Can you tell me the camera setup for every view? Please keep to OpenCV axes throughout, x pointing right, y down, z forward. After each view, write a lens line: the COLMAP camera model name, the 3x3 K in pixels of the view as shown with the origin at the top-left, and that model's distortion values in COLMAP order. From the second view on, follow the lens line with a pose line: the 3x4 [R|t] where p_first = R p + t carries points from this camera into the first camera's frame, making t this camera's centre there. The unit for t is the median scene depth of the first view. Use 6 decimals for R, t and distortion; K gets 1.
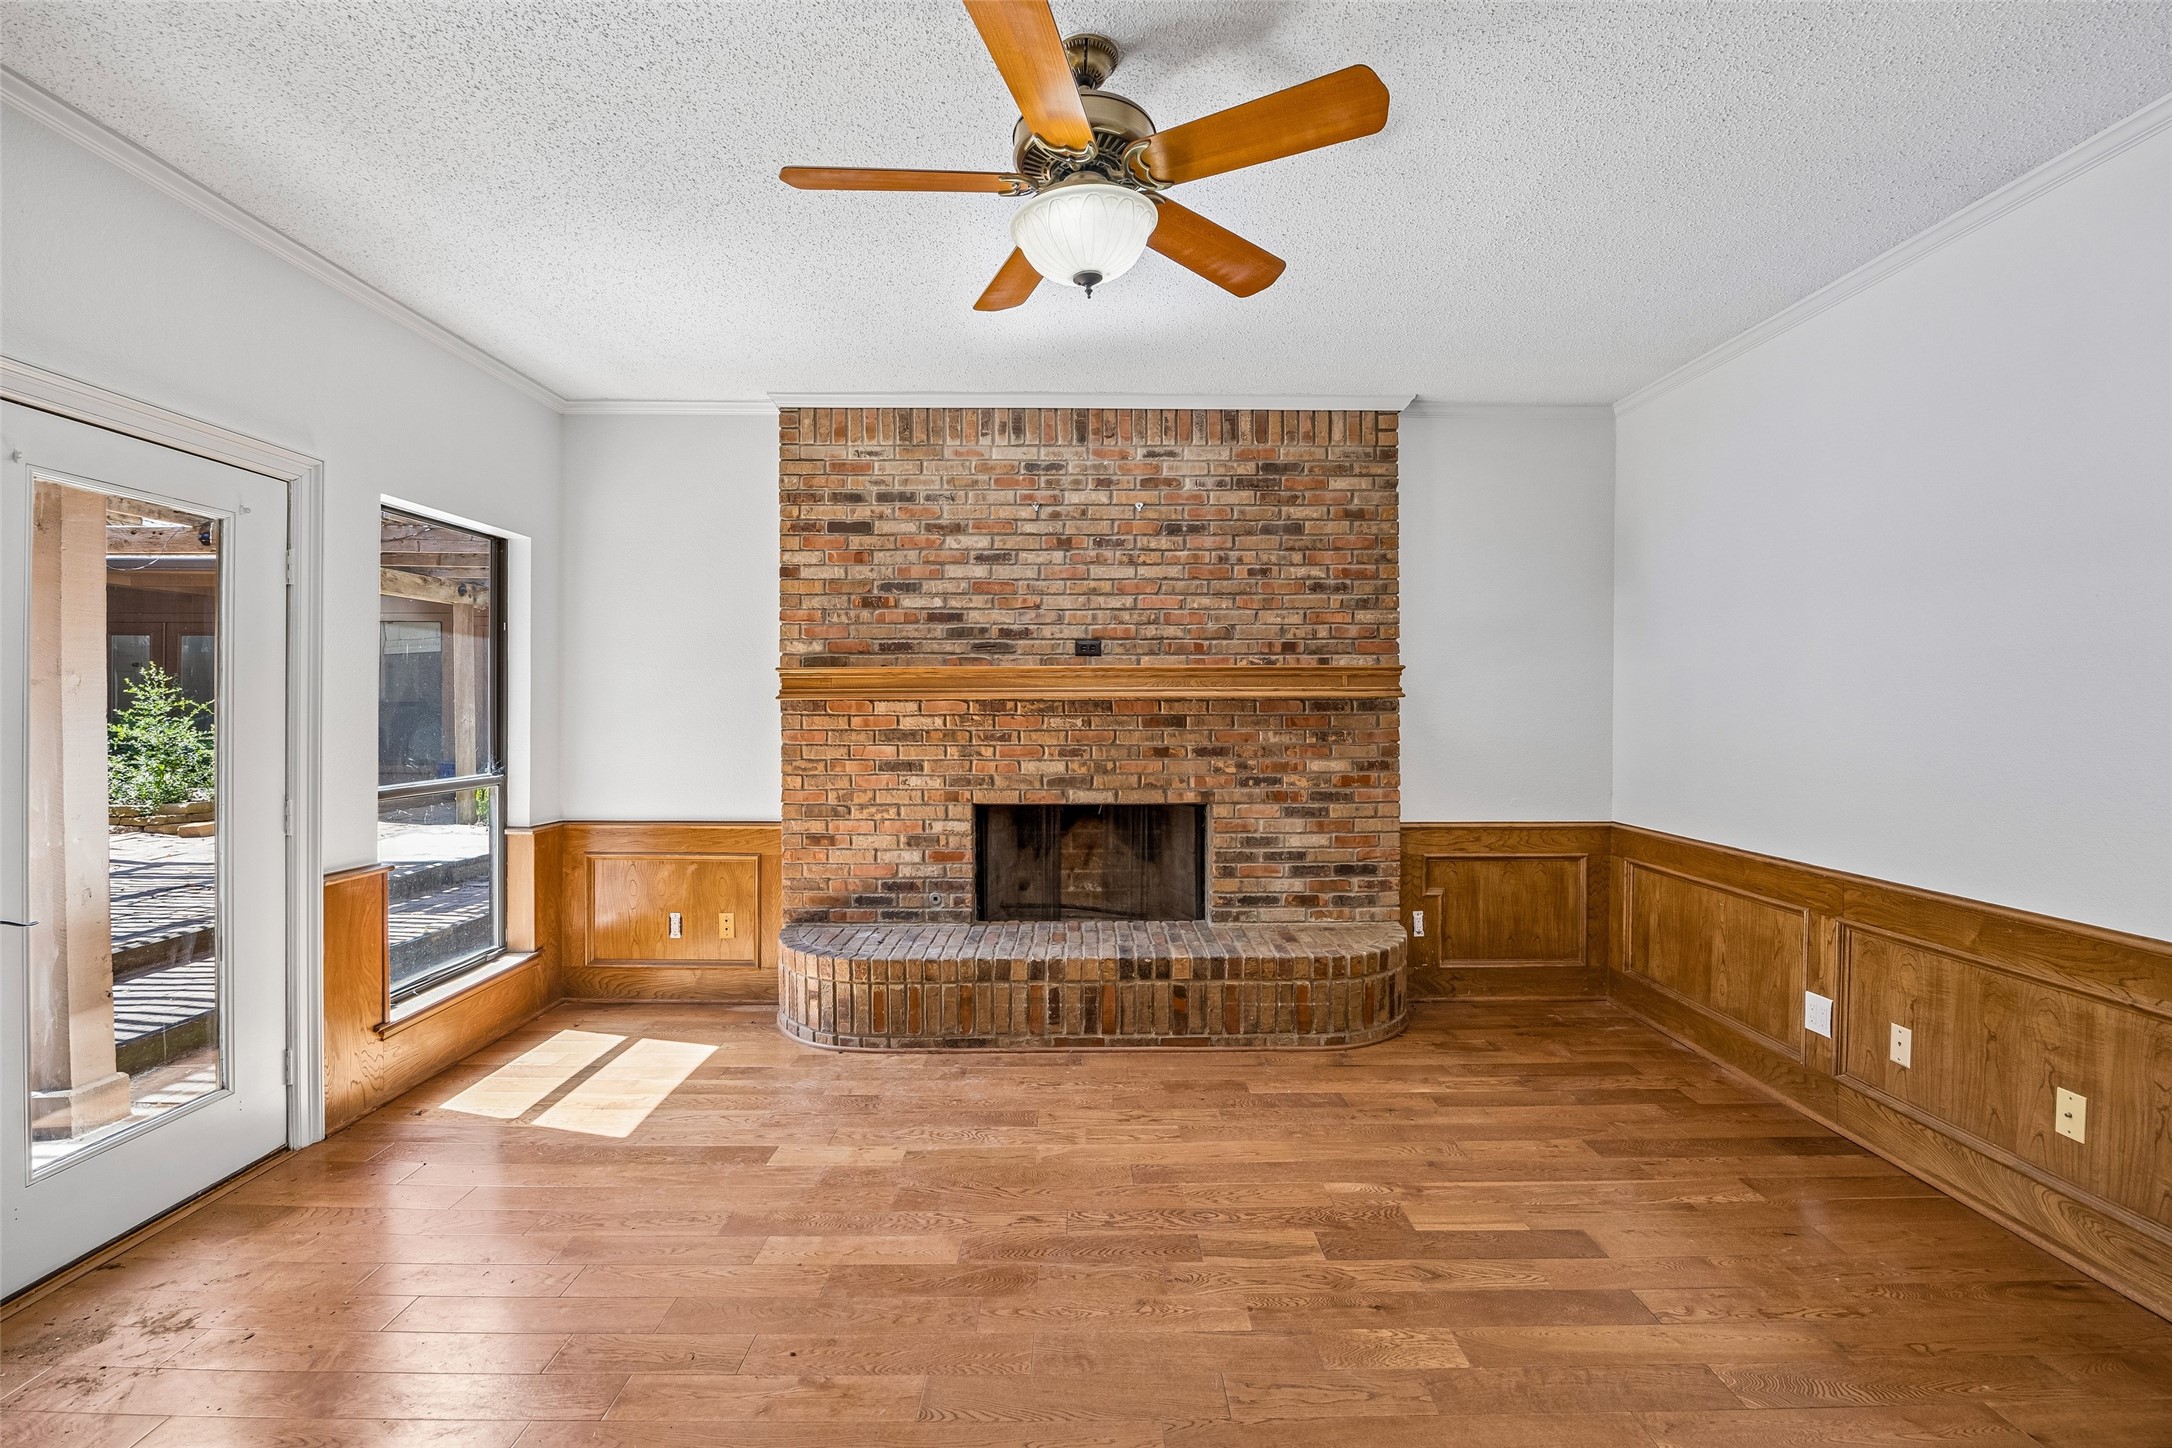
lens RADIAL K [[954.6, 0, 1108.5], [0, 954.6, 716.6], [0, 0, 1]] dist [-0.021011, 0.003394]
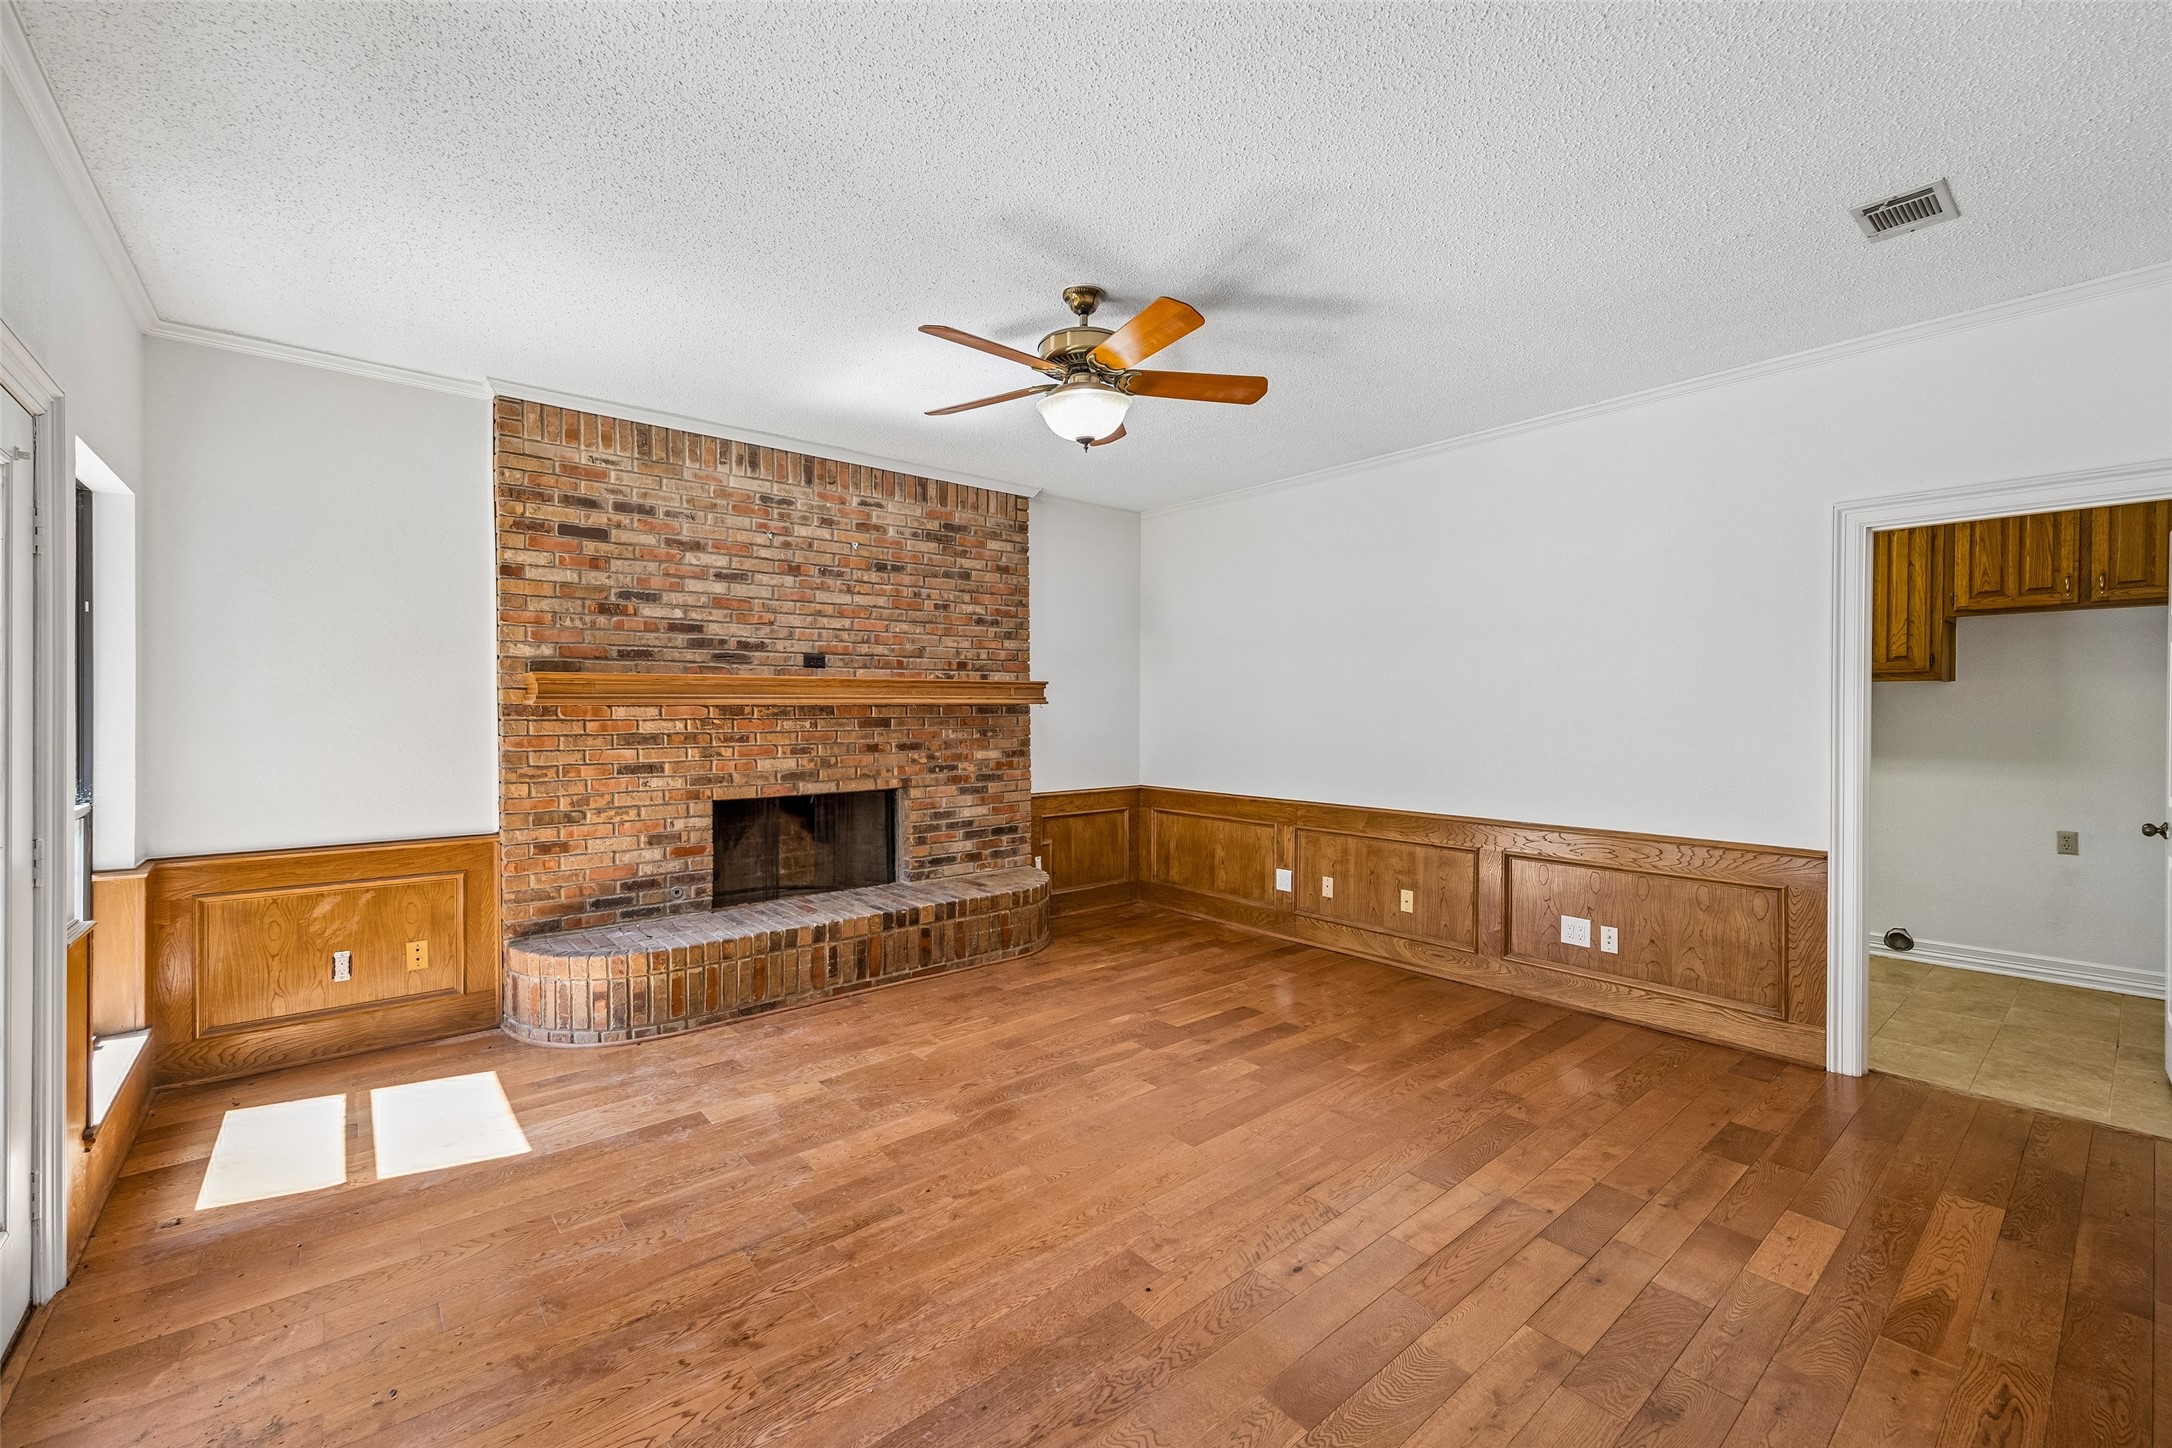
lens RADIAL K [[886.2, 0, 1109.9], [0, 886.2, 721.3], [0, 0, 1]] dist [0.013209, 0.000128]
pose [[0.767596, -0.010281, 0.640851, -0.445777], [0.007693, 0.999947, 0.006827, -0.002522], [-0.640888, -0.000310, 0.767635, -0.070215]]
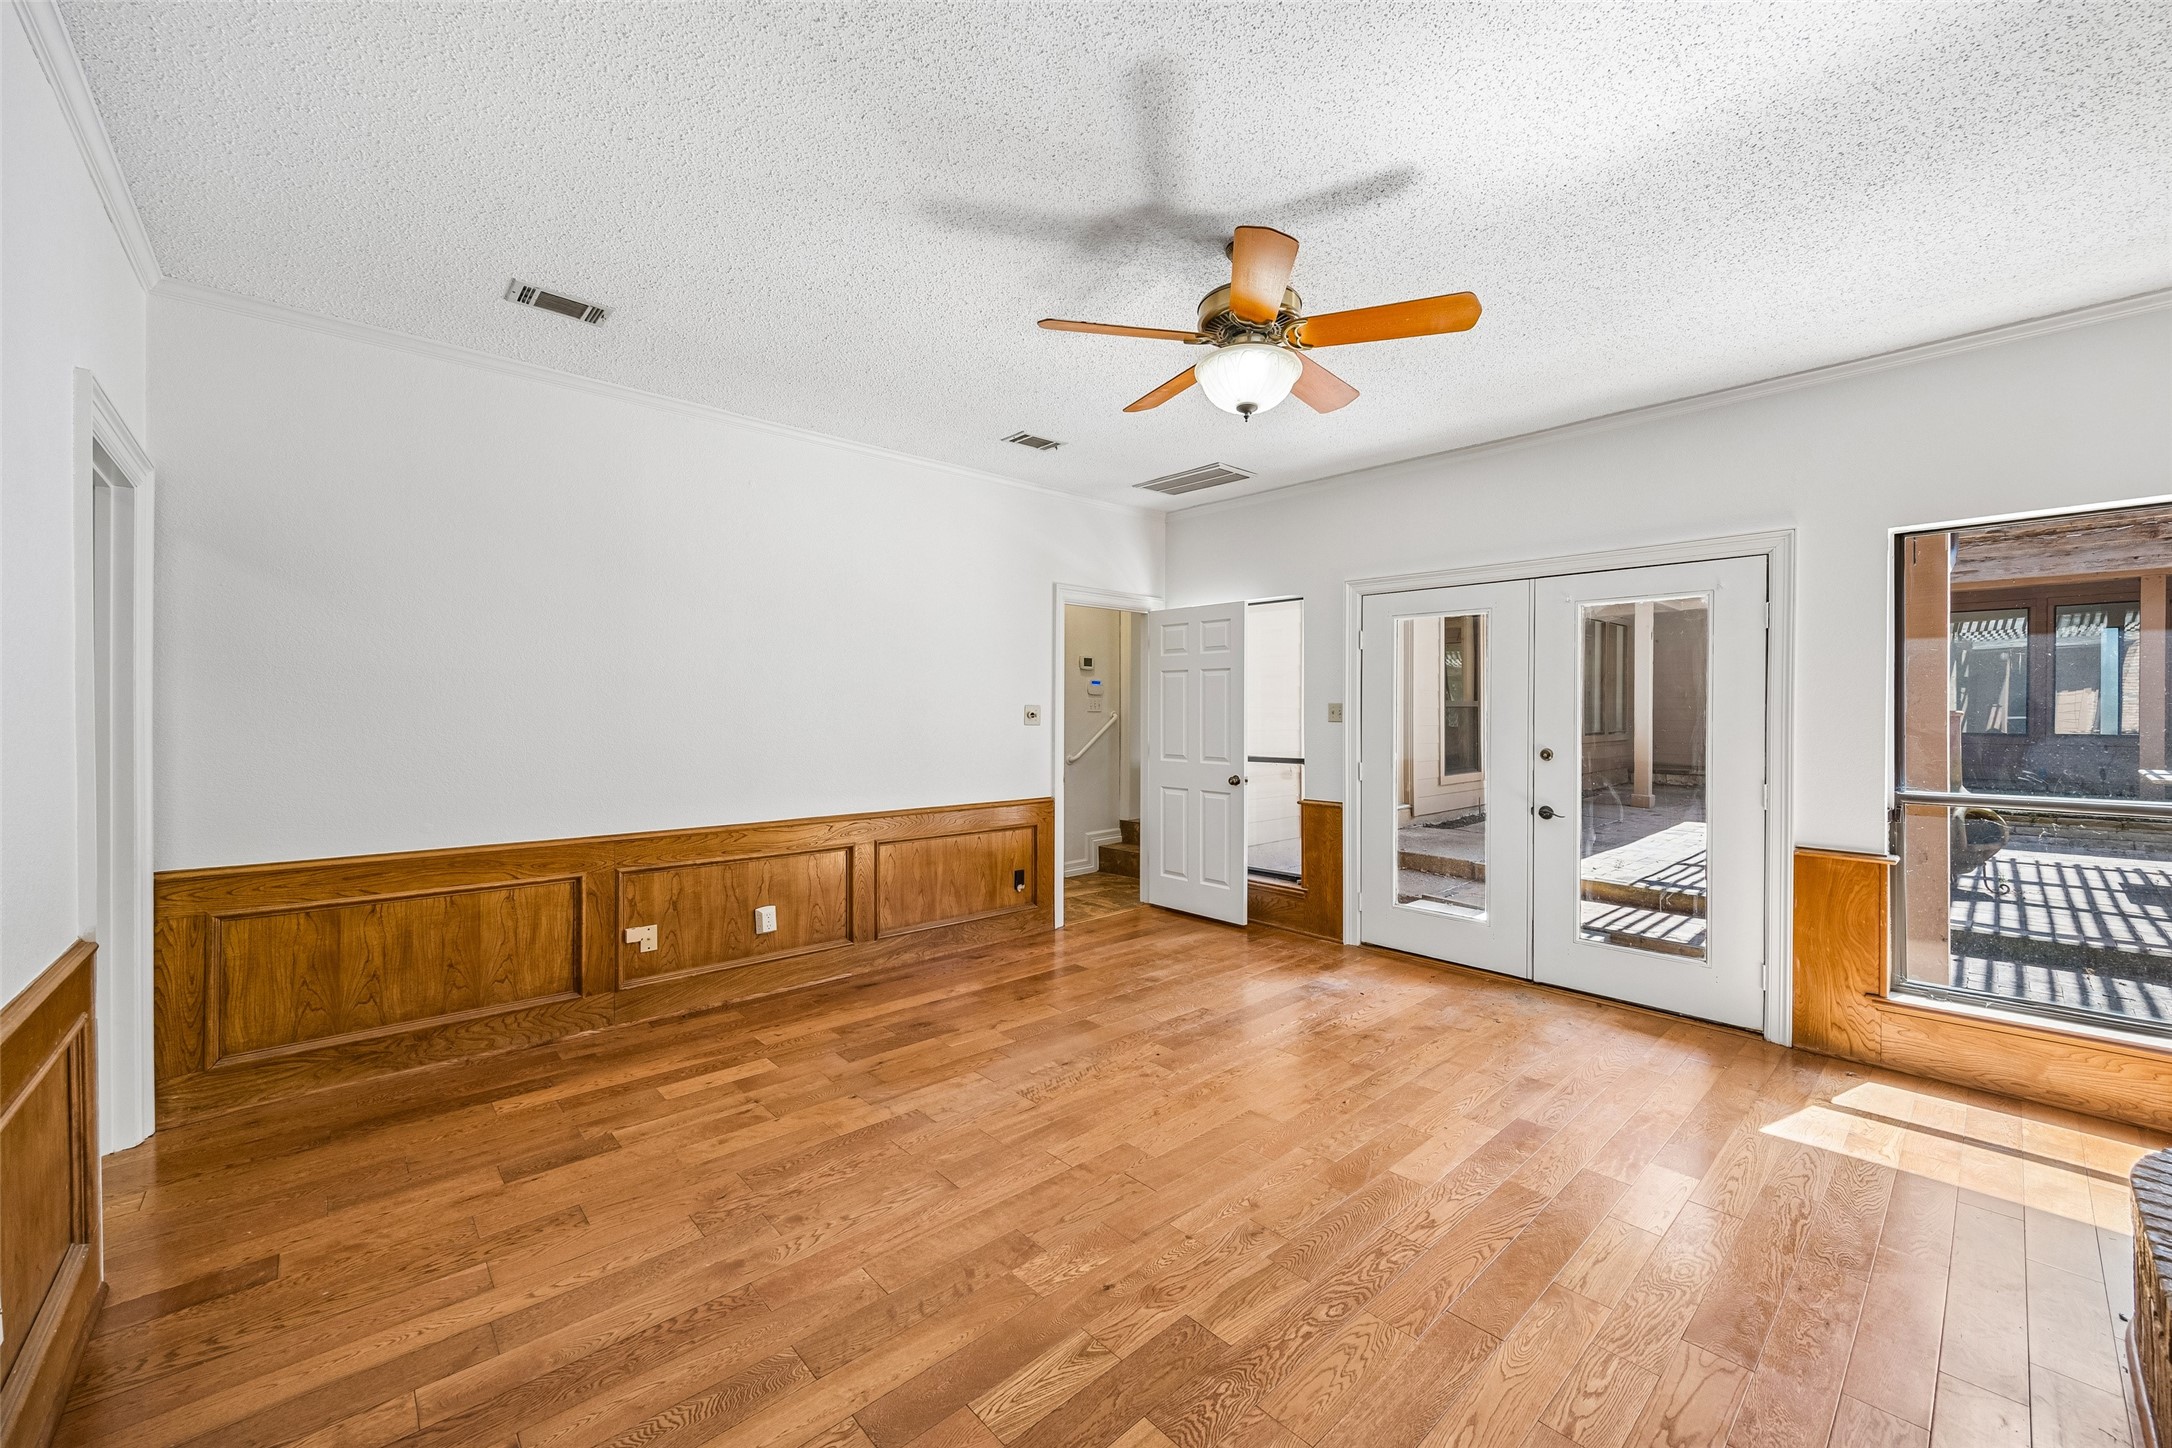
lens RADIAL K [[848.4, 0, 1067.4], [0, 848.4, 716.2], [0, 0, 1]] dist [0.000273, 0.000024]
pose [[-0.771112, -0.003508, -0.636690, 0.468512], [-0.009753, 0.999933, 0.006302, -0.005229], [0.636625, 0.011069, -0.771094, 0.862991]]
